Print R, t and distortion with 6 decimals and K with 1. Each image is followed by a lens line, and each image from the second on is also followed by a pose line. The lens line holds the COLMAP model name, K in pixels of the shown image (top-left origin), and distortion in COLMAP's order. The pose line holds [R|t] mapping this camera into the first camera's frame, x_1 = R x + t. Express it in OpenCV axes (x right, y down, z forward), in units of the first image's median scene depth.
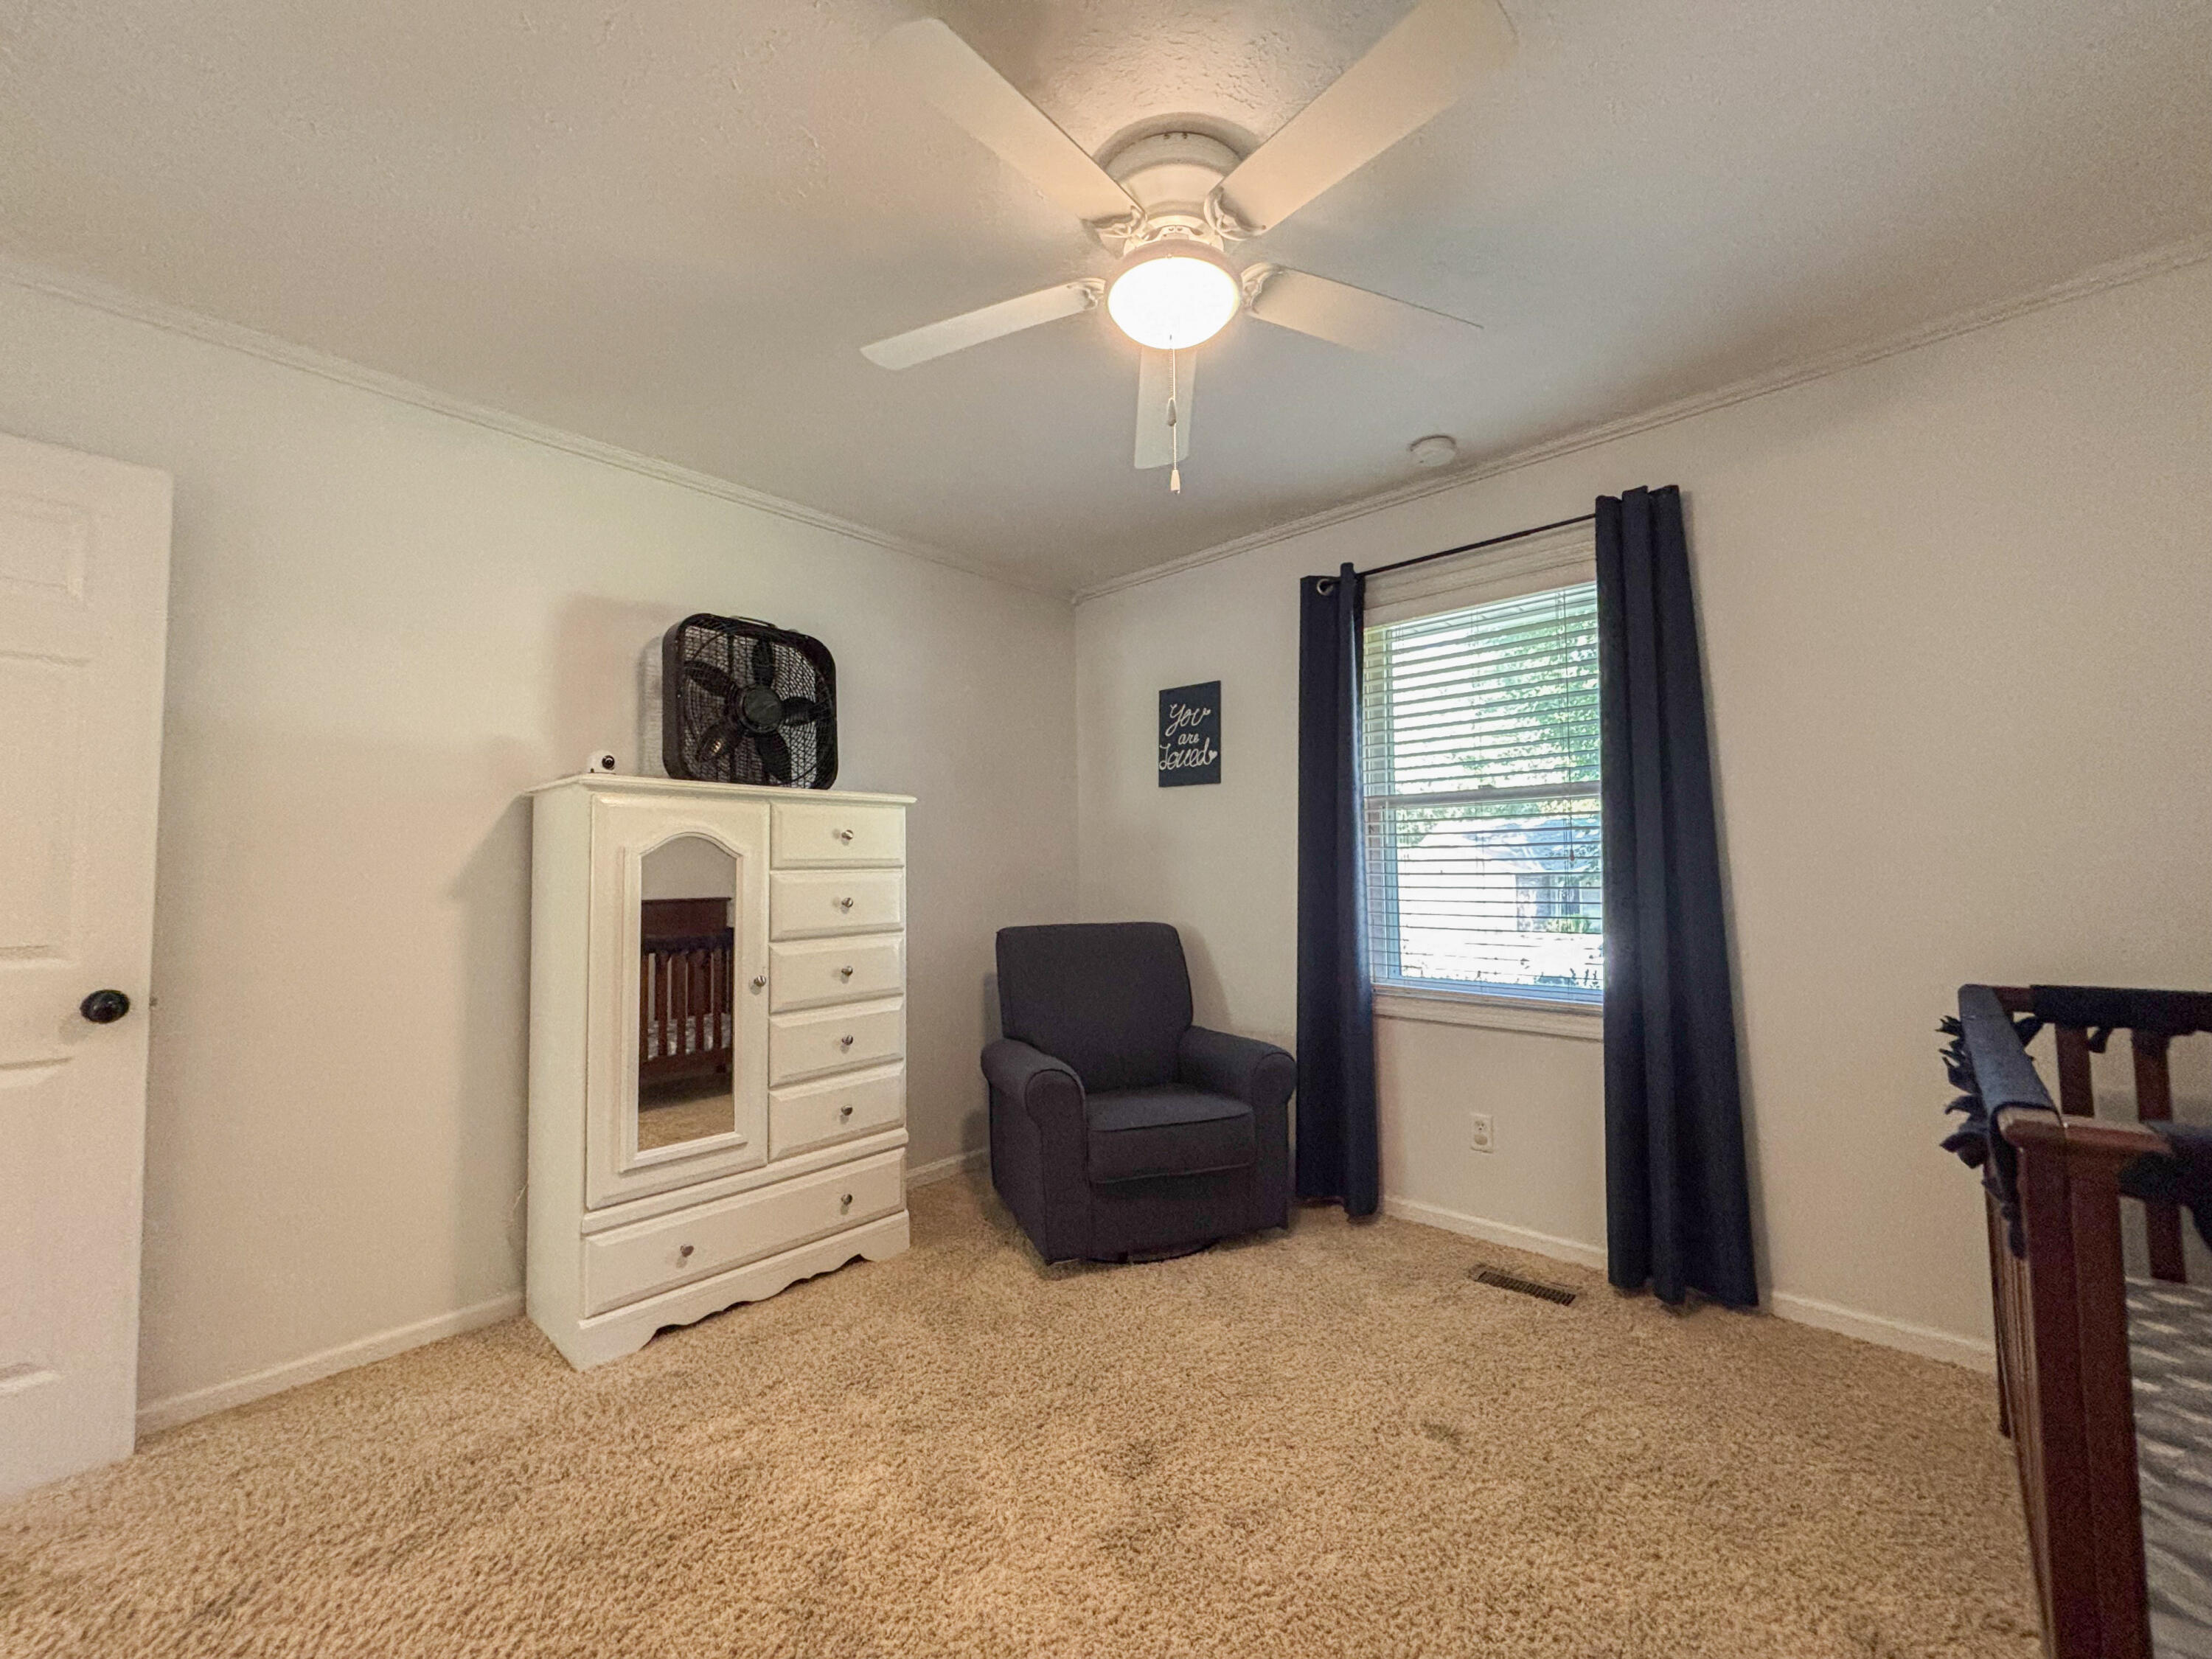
lens RADIAL K [[890.8, 0, 1094.3], [0, 890.8, 828.6], [0, 0, 1]] dist [0.001625, -0.000665]
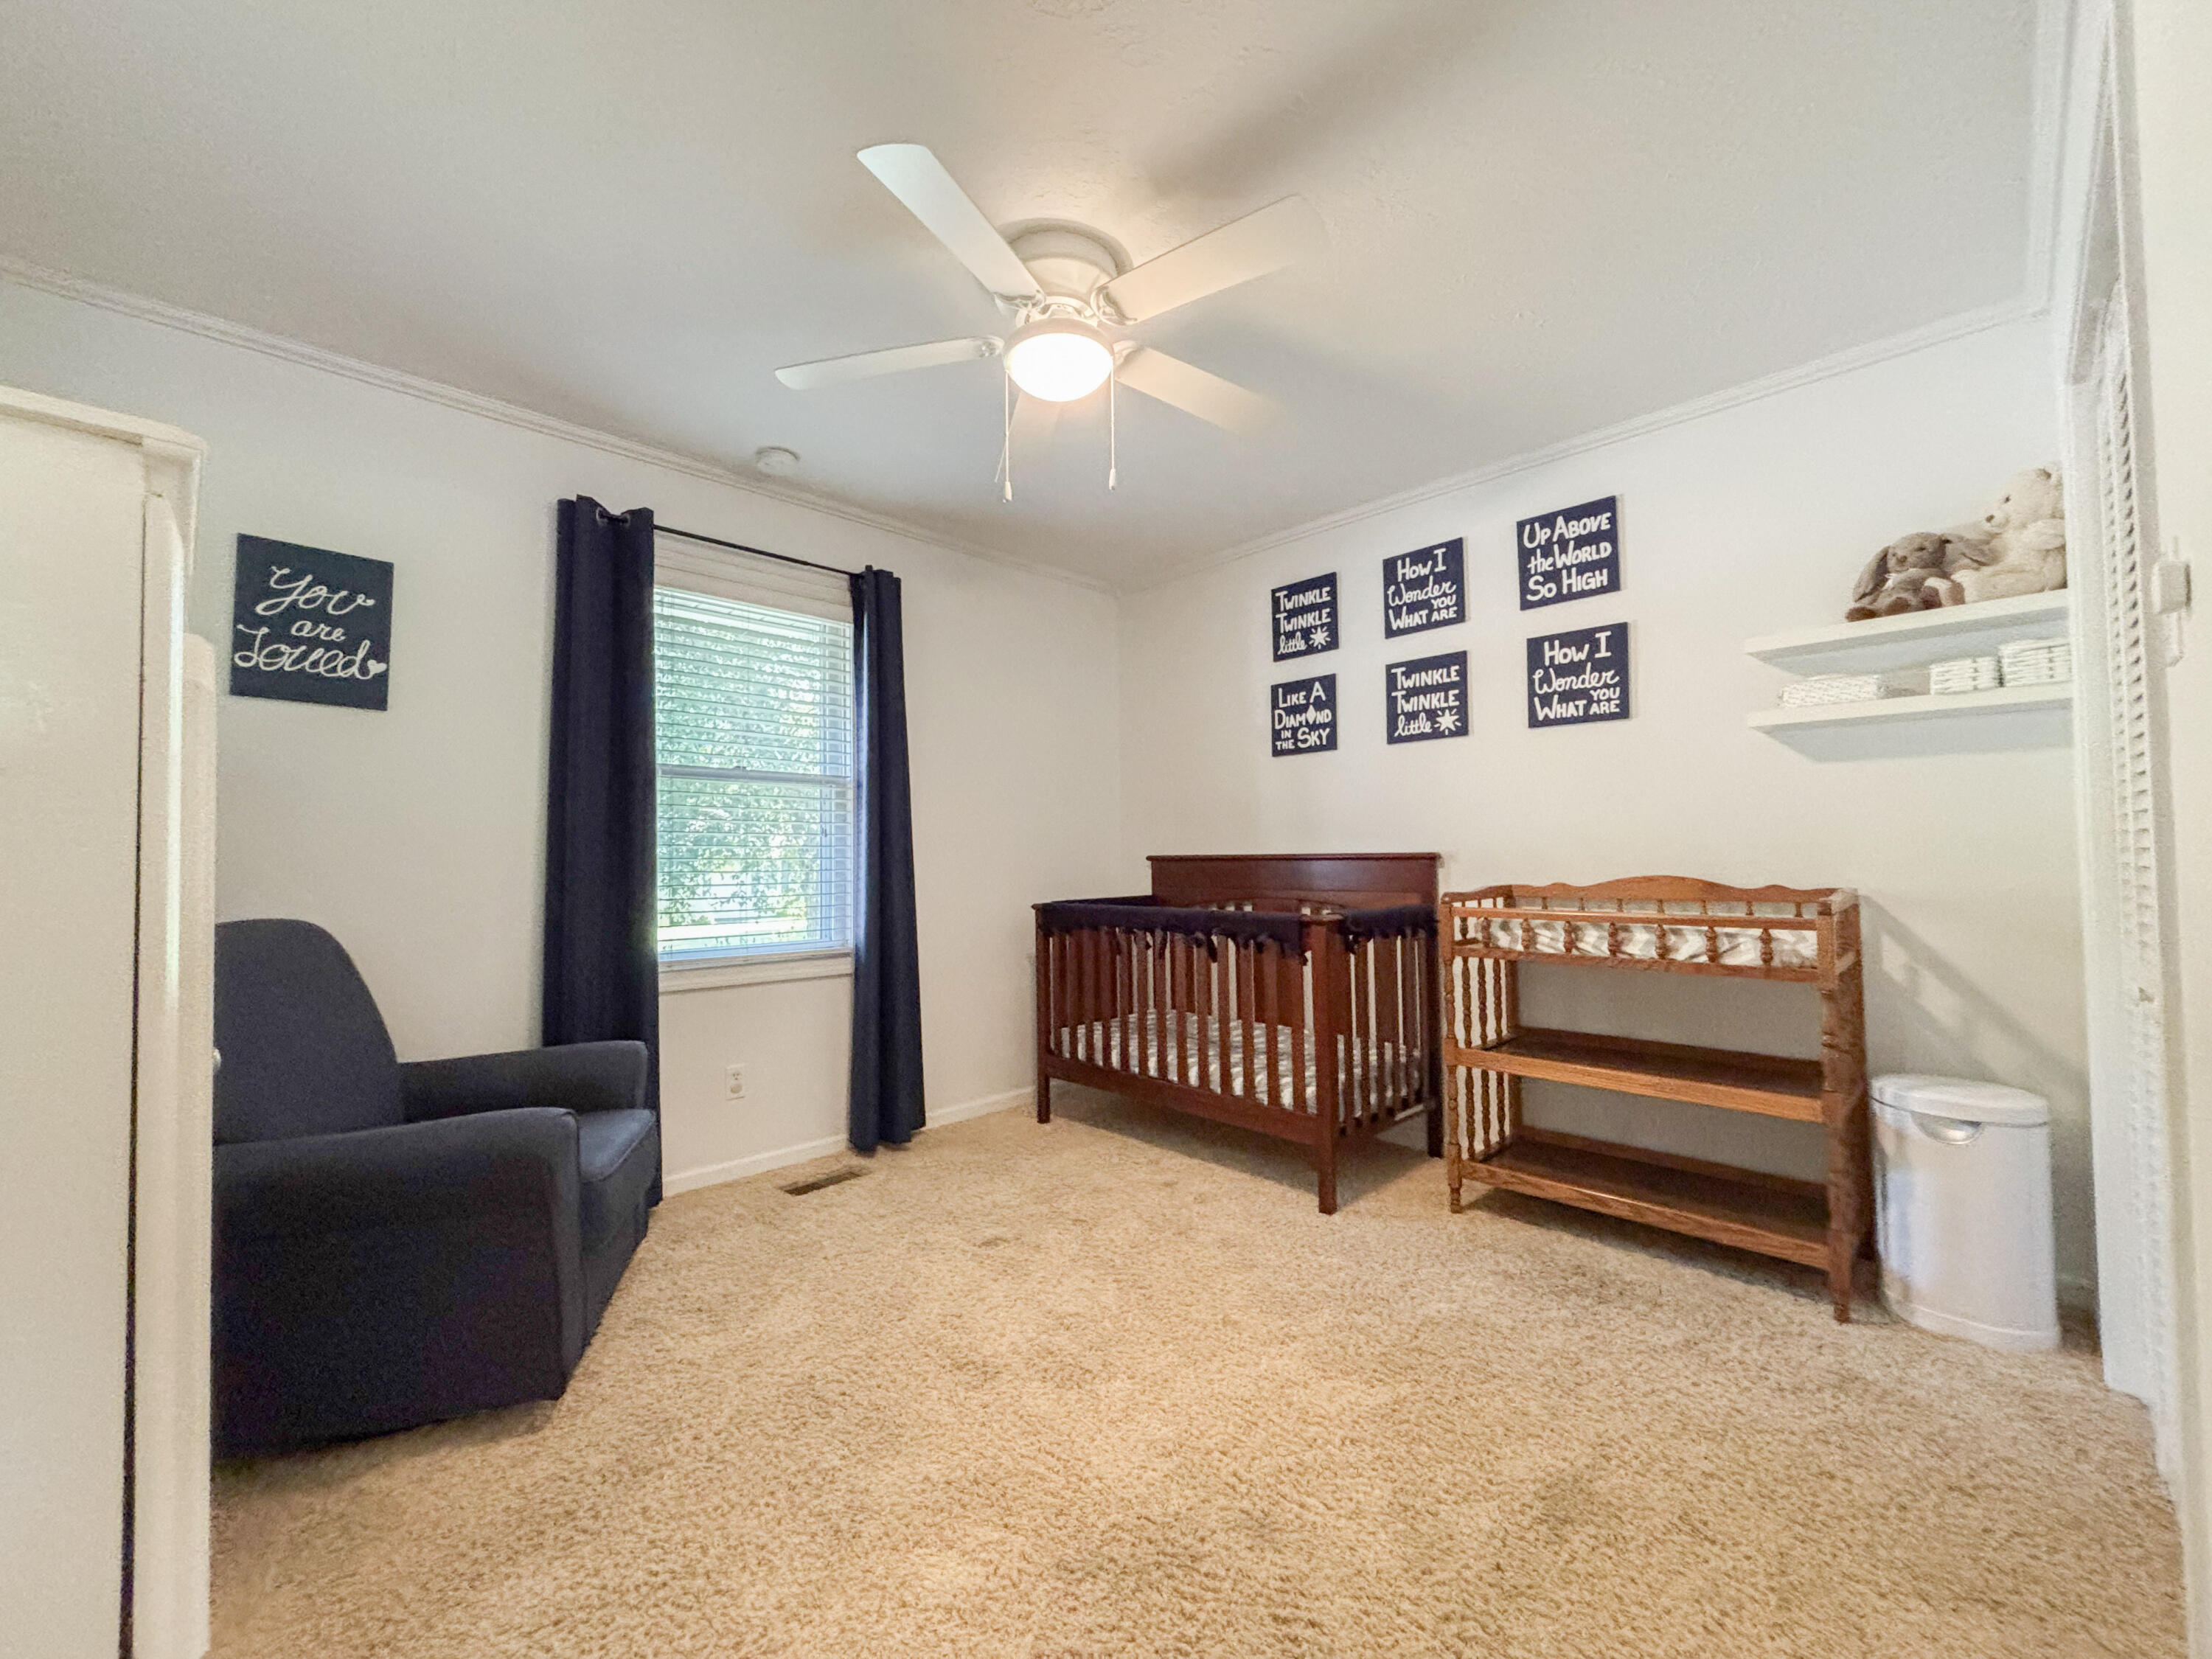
lens RADIAL K [[890.8, 0, 1094.1], [0, 890.8, 831.3], [0, 0, 1]] dist [0.001625, -0.000665]
pose [[0.053762, 0.047092, 0.997443, -0.517917], [-0.045368, 0.997971, -0.044671, 0.049066], [-0.997523, -0.042851, 0.055789, 0.406335]]
